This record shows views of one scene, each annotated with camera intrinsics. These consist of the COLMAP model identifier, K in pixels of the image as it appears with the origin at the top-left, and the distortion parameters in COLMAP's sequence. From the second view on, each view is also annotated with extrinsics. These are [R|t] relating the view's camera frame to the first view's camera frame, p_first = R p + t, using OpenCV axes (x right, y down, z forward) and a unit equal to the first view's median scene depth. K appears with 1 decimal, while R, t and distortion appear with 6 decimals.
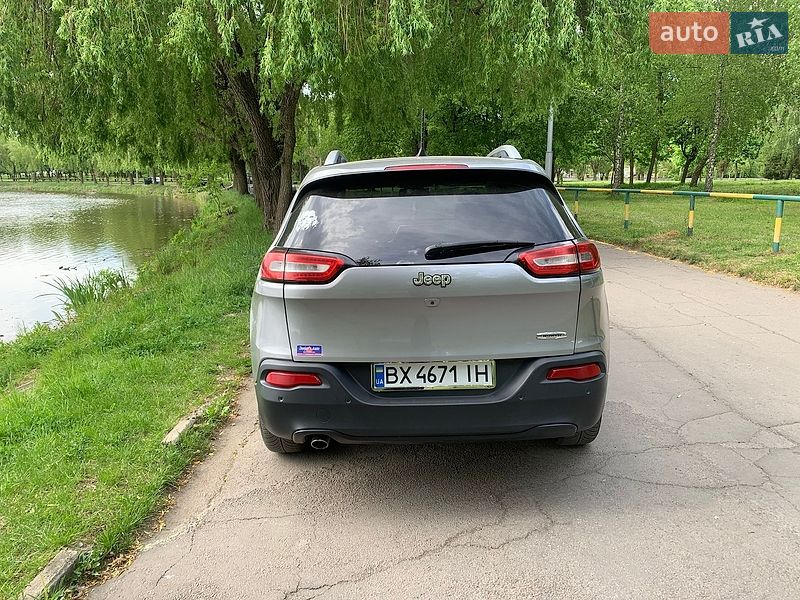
lens RADIAL K [[622.0, 0, 398.8], [0, 622.0, 290.3], [0, 0, 1]] dist [0.039491, -0.049501]
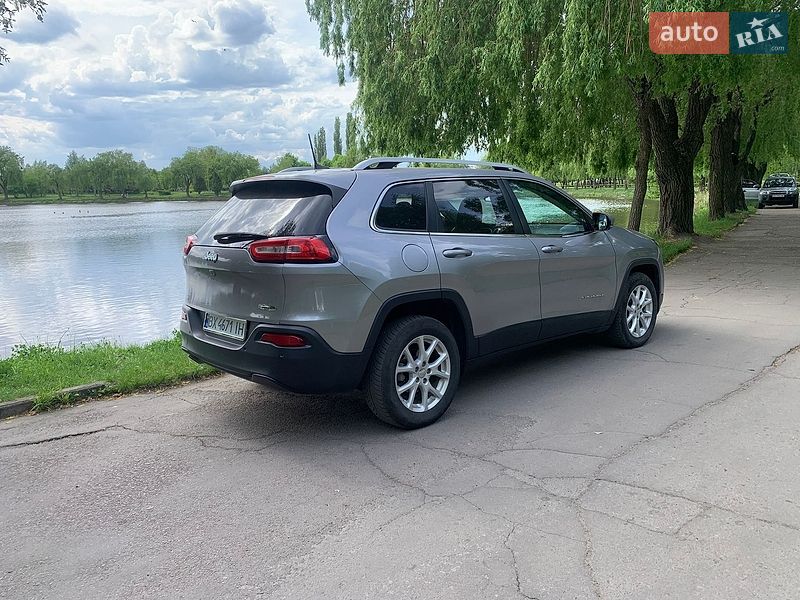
lens RADIAL K [[622.0, 0, 389.2], [0, 622.0, 296.0], [0, 0, 1]] dist [0.039491, -0.049501]
pose [[0.666410, 0.112195, -0.737096, 1.207505], [-0.111957, 0.992462, 0.049844, -0.040586], [0.737132, 0.049306, 0.673948, 0.271478]]
